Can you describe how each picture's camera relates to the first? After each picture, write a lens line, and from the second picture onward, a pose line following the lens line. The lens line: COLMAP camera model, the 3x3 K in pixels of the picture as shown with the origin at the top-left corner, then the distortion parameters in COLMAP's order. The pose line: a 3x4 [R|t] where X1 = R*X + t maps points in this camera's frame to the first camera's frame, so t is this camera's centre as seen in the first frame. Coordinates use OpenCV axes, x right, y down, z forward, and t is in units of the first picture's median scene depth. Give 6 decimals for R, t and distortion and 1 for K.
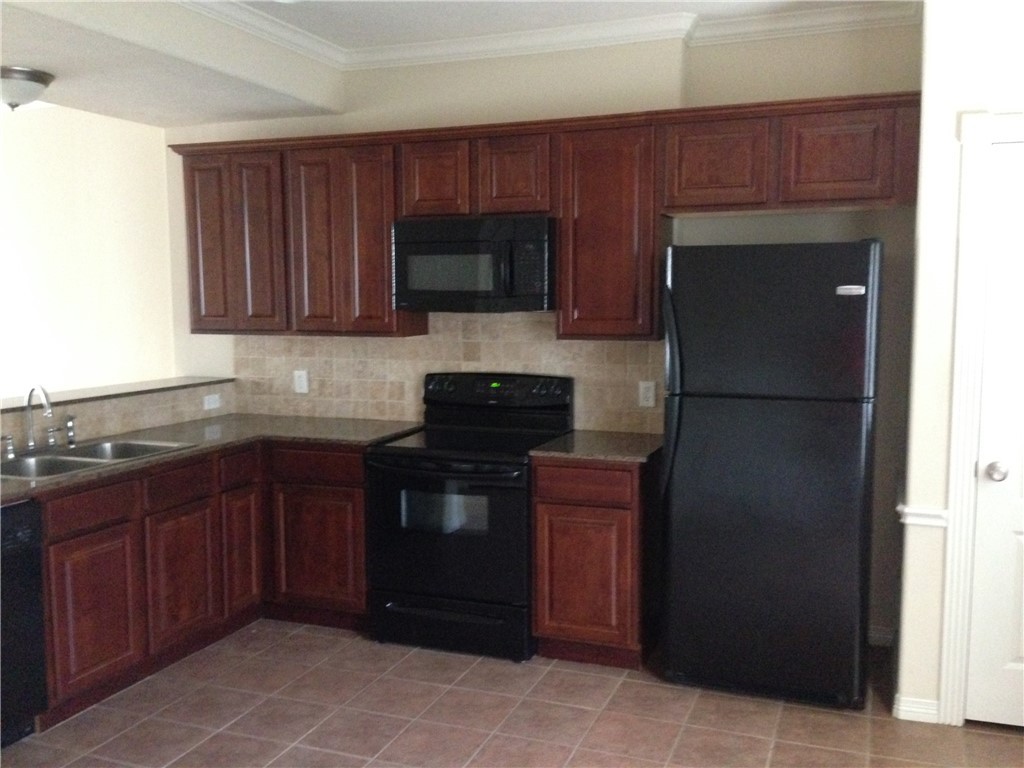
lens RADIAL K [[953.8, 0, 521.6], [0, 953.8, 385.4], [0, 0, 1]] dist [0.104399, -0.138311]
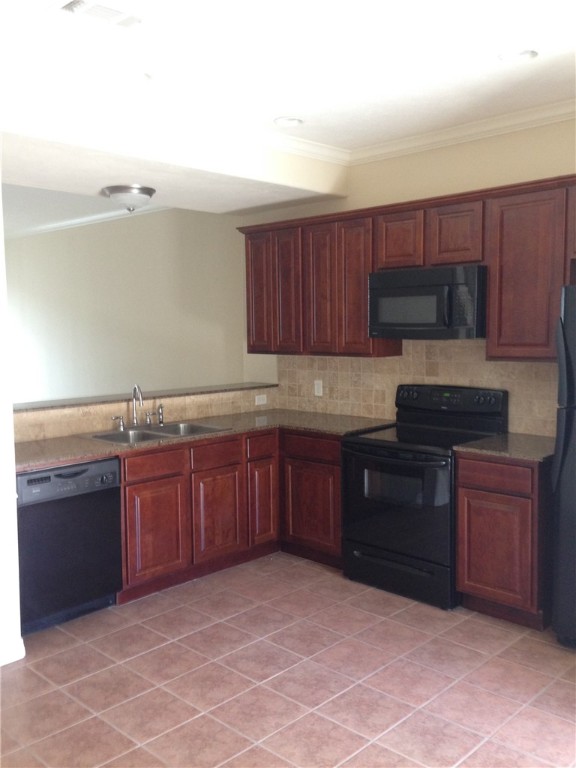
lens RADIAL K [[715.4, 0, 288.0], [0, 715.4, 384.0], [0, 0, 1]] dist [0.104399, -0.138311]
pose [[0.919150, 0.027445, -0.392949, 0.169202], [-0.031554, 0.999494, -0.004000, -0.004860], [0.392641, 0.016076, 0.919551, 0.013352]]
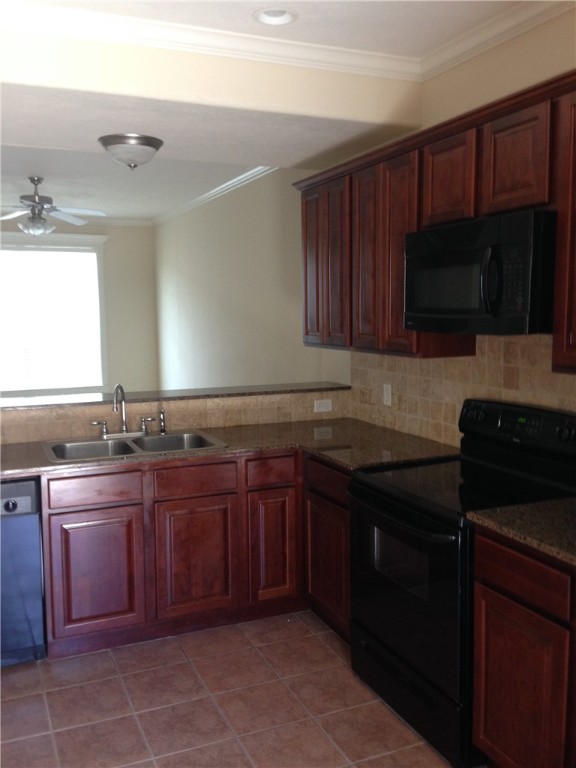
lens RADIAL K [[715.4, 0, 288.0], [0, 715.4, 384.0], [0, 0, 1]] dist [0.104399, -0.138311]
pose [[0.694350, 0.073297, -0.715895, 0.299228], [-0.063835, 0.997151, 0.040180, -0.047449], [0.716801, 0.017800, 0.697050, 0.443301]]
